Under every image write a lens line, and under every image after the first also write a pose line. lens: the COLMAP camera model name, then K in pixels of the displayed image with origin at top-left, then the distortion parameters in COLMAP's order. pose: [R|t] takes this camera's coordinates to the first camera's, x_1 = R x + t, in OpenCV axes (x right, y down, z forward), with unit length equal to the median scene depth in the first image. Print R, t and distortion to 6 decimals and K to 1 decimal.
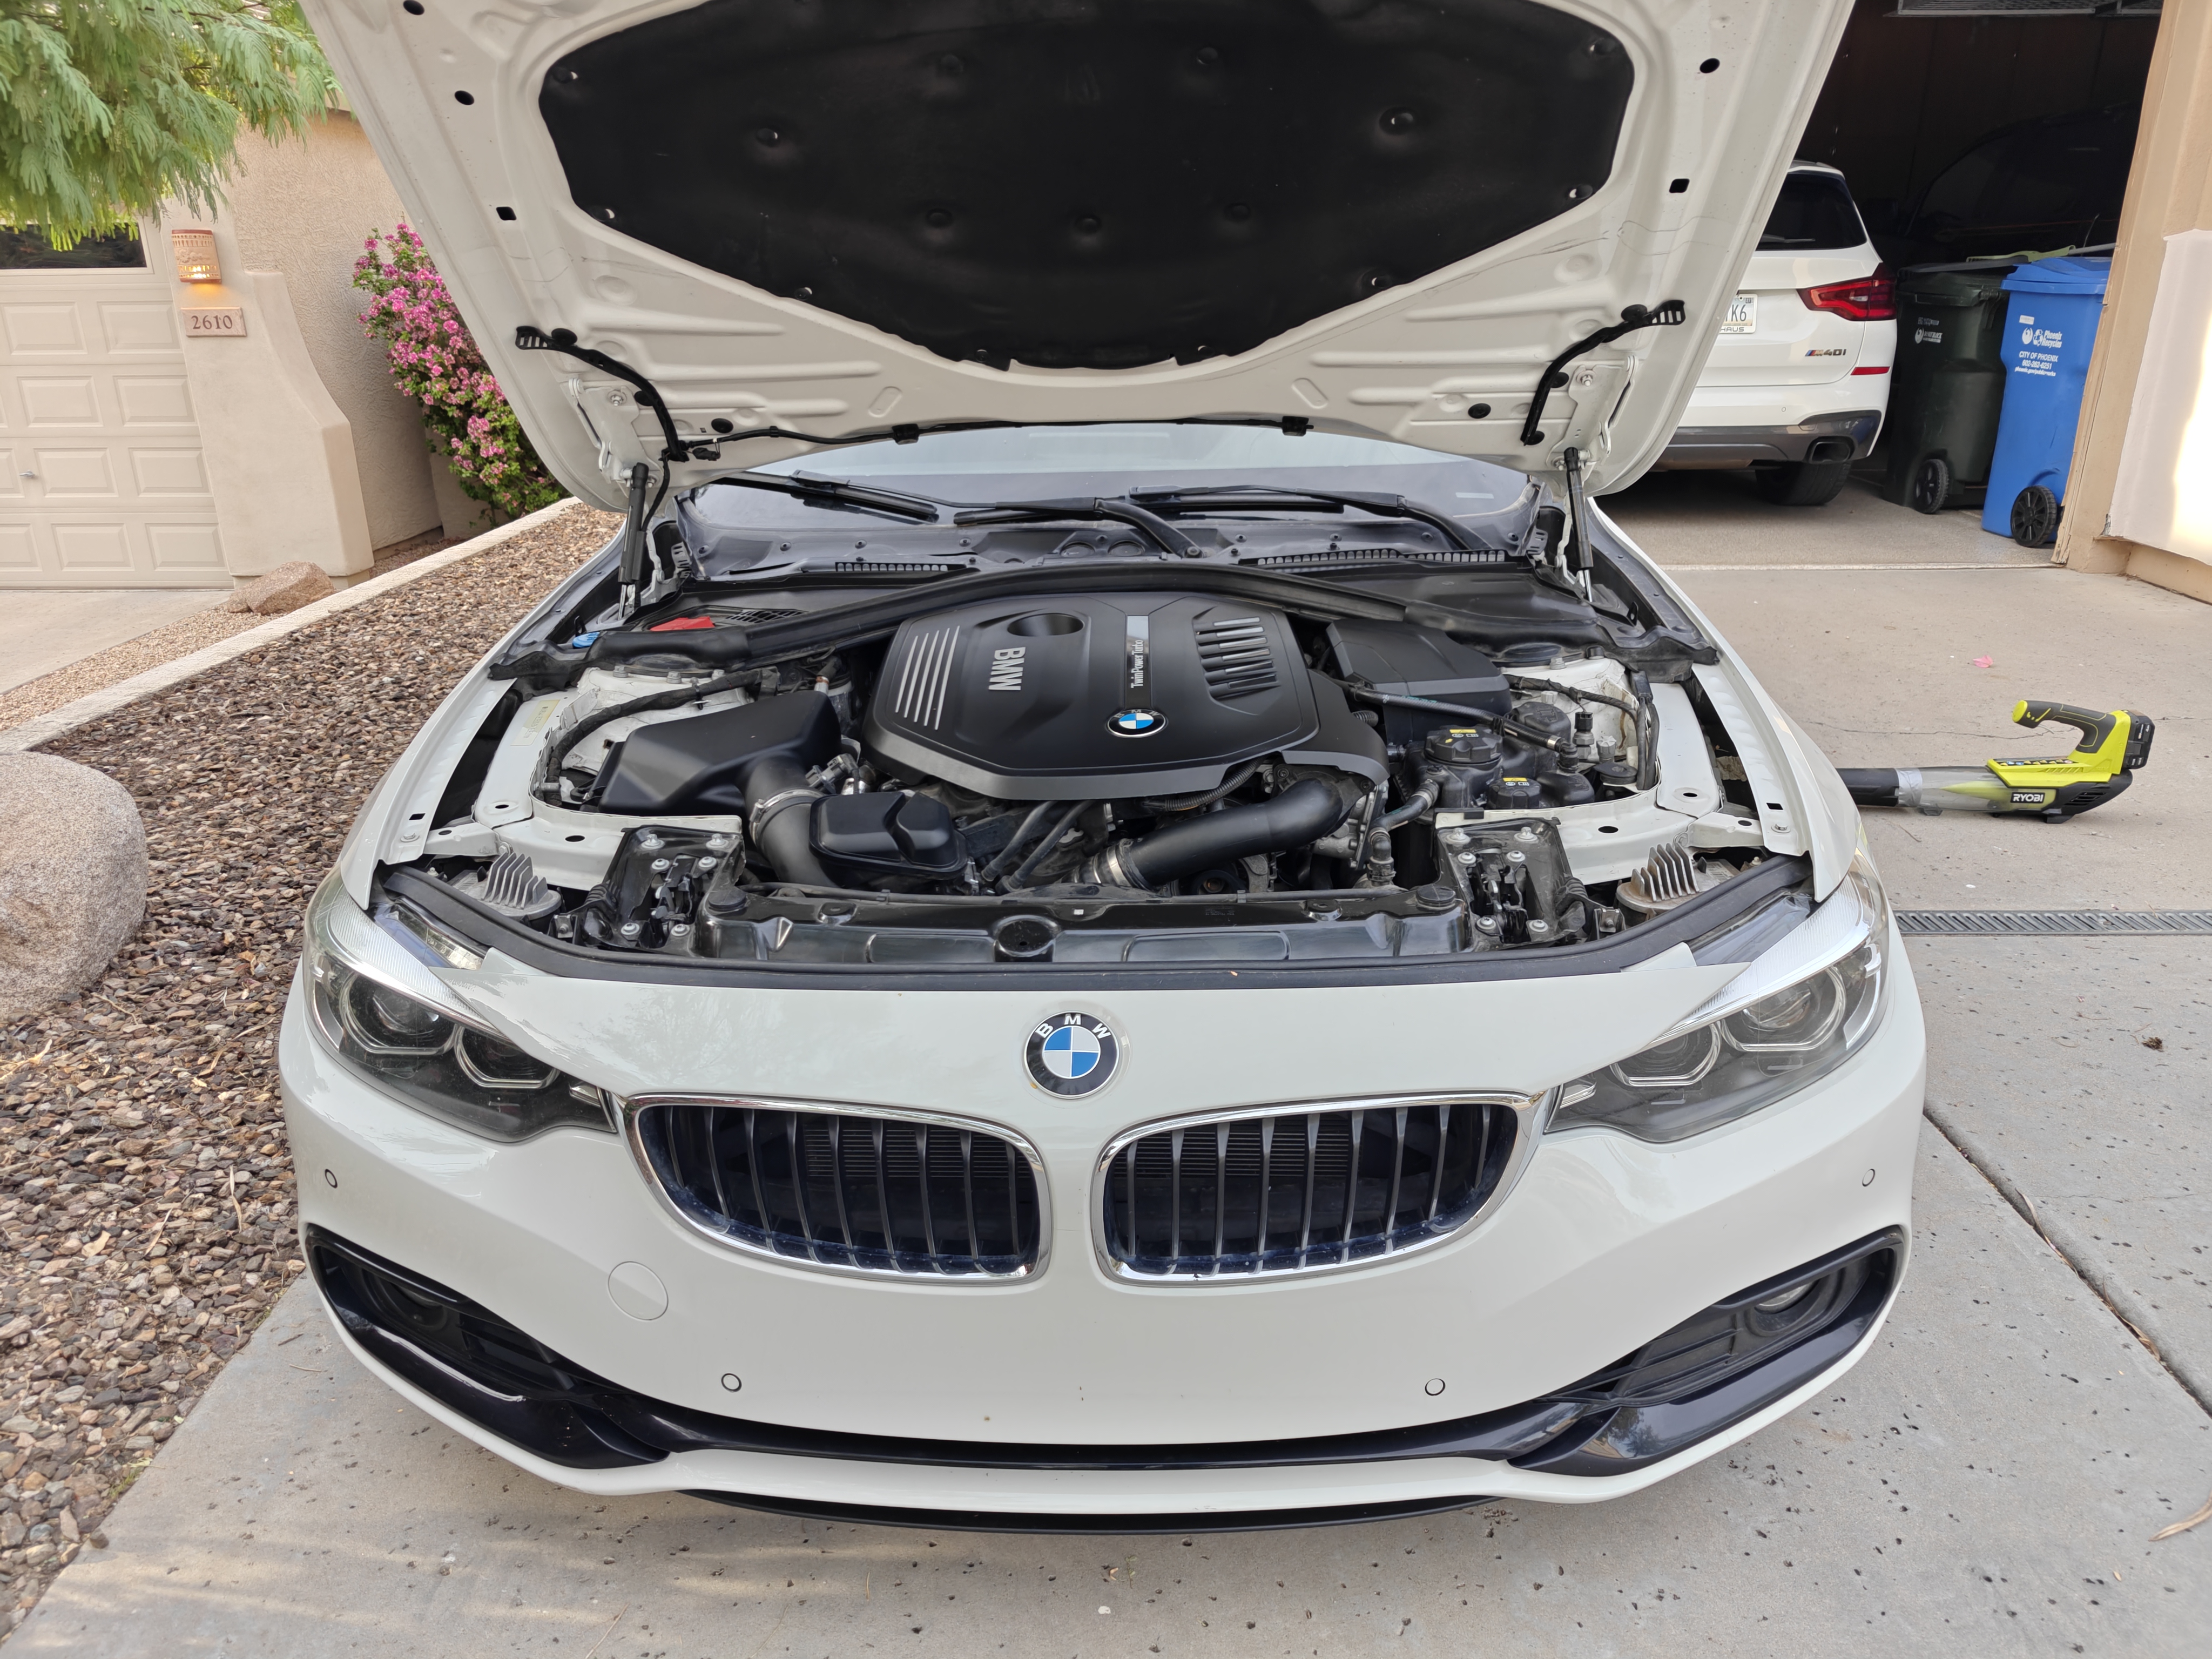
lens RADIAL K [[1489.9, 0, 1097.4], [0, 1489.9, 828.1], [0, 0, 1]] dist [0.034532, -0.035527]
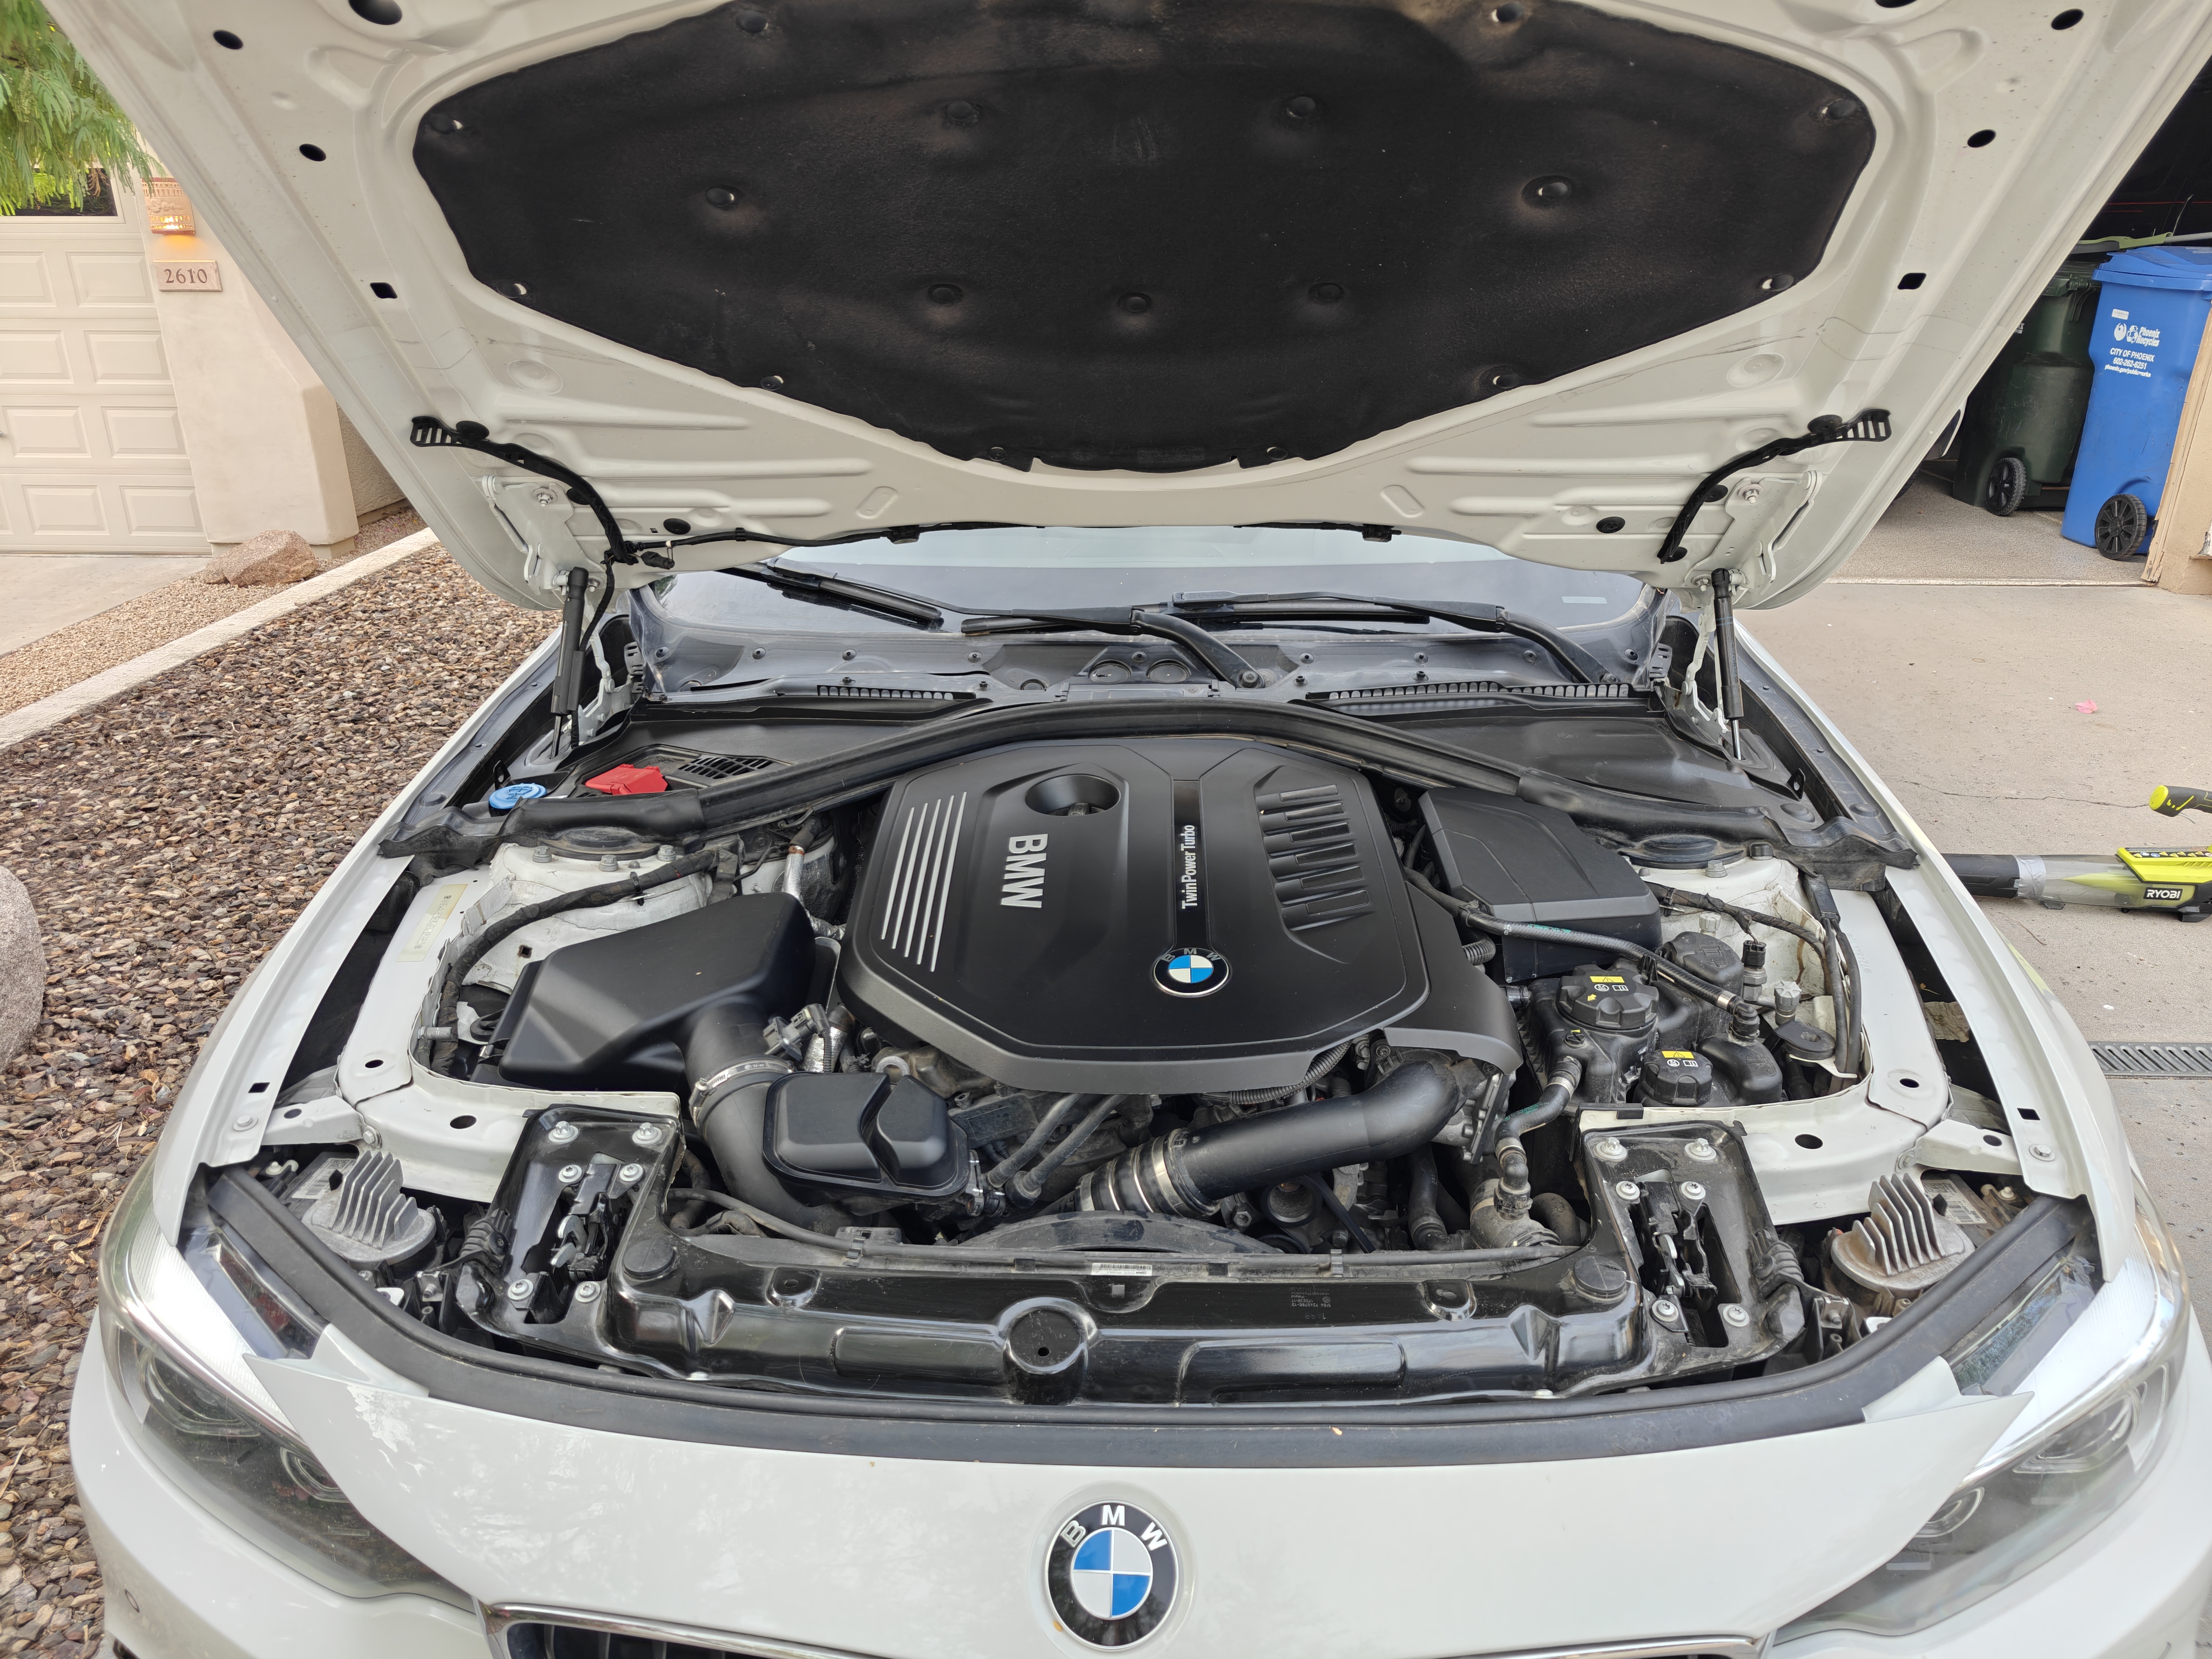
lens RADIAL K [[1494.4, 0, 1106.0], [0, 1494.4, 829.5], [0, 0, 1]] dist [0.040502, -0.047864]
pose [[0.999900, 0.014163, -0.000348, -0.015098], [-0.014142, 0.999293, 0.034834, -0.137449], [0.000842, -0.034826, 0.999393, 0.180276]]
